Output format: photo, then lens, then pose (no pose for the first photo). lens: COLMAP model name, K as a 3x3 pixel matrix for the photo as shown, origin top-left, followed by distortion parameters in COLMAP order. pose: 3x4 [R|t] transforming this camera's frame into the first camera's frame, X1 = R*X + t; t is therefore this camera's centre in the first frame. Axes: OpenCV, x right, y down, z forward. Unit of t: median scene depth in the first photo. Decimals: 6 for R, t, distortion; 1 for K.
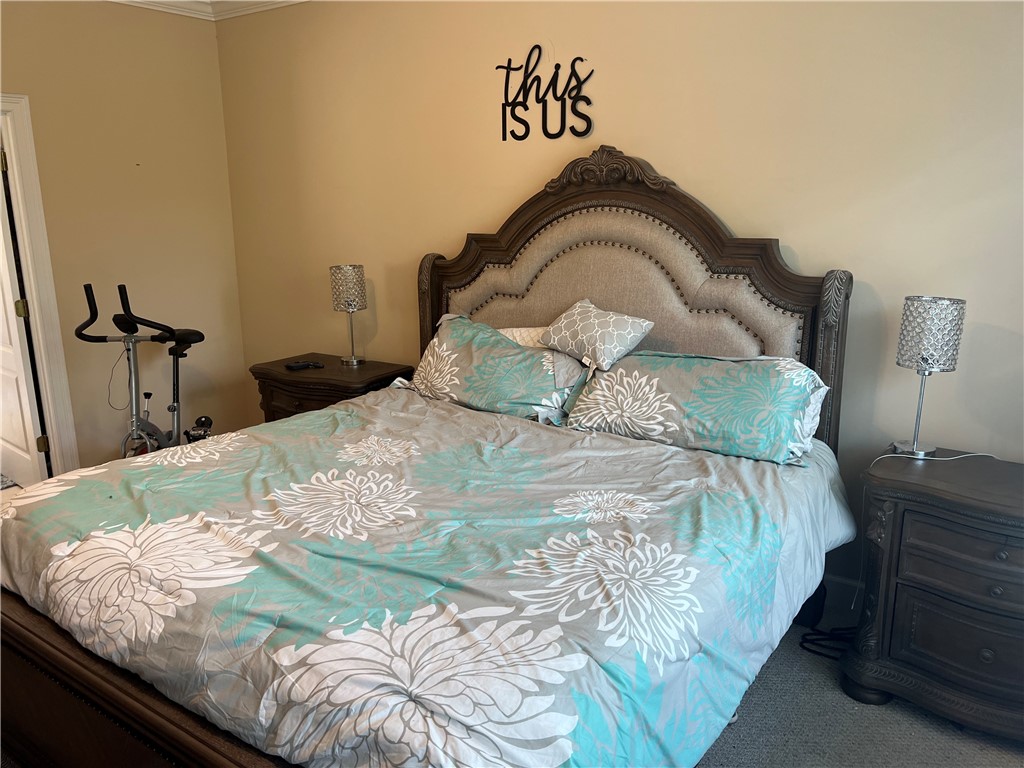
lens RADIAL K [[760.8, 0, 514.2], [0, 760.8, 381.4], [0, 0, 1]] dist [0.059906, -0.106766]
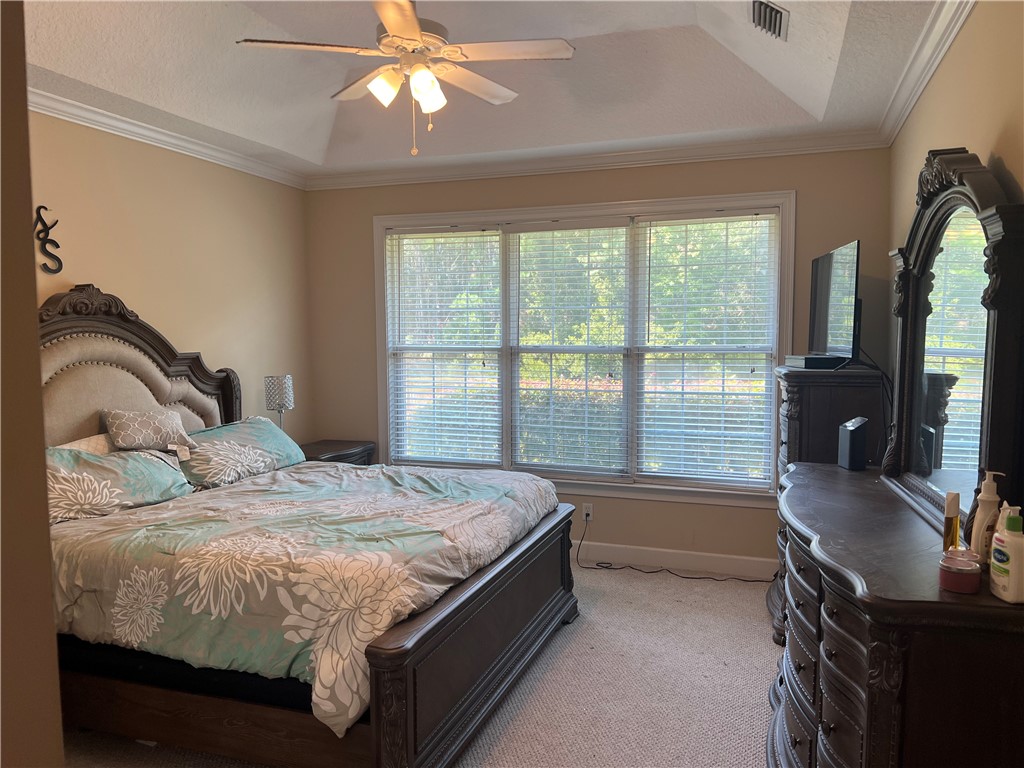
lens RADIAL K [[778.2, 0, 522.5], [0, 778.2, 389.3], [0, 0, 1]] dist [0.066907, -0.079091]
pose [[-0.266822, -0.071216, 0.961111, -1.241900], [0.223259, 0.965570, 0.133527, -0.154584], [-0.937529, 0.250204, -0.241736, 0.673083]]
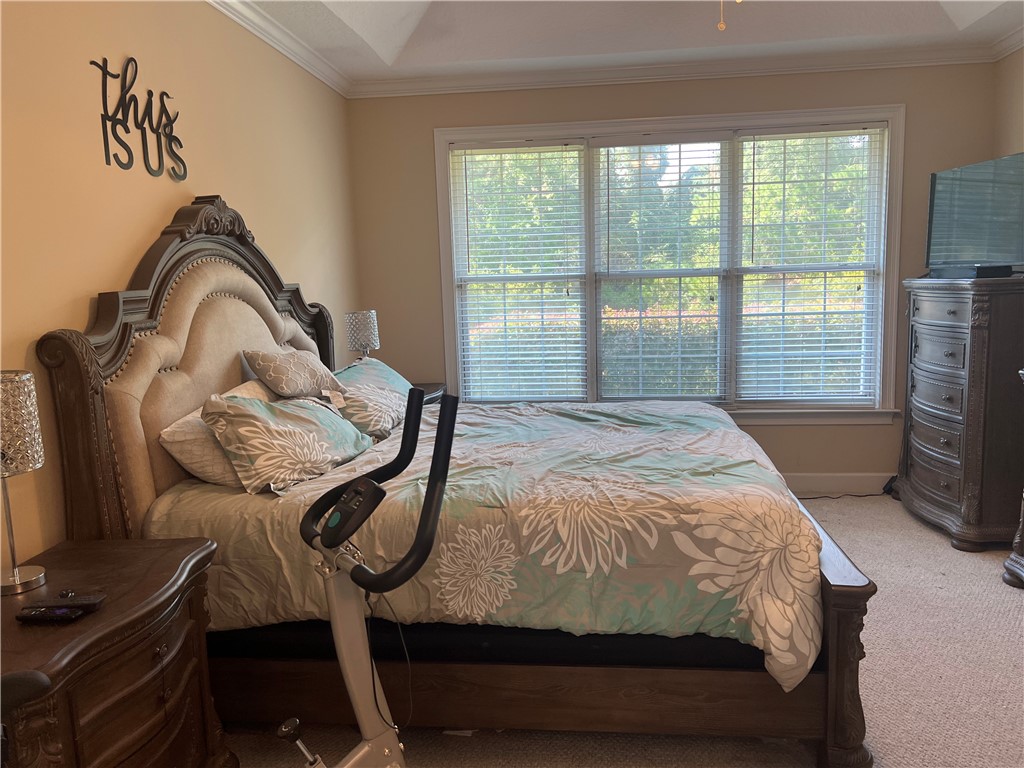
lens RADIAL K [[778.9, 0, 513.8], [0, 778.9, 382.1], [0, 0, 1]] dist [0.064163, -0.078389]
pose [[-0.476089, -0.104488, 0.873167, -0.932904], [0.228885, 0.943972, 0.237759, -0.226984], [-0.849088, 0.313049, -0.425499, 1.136798]]
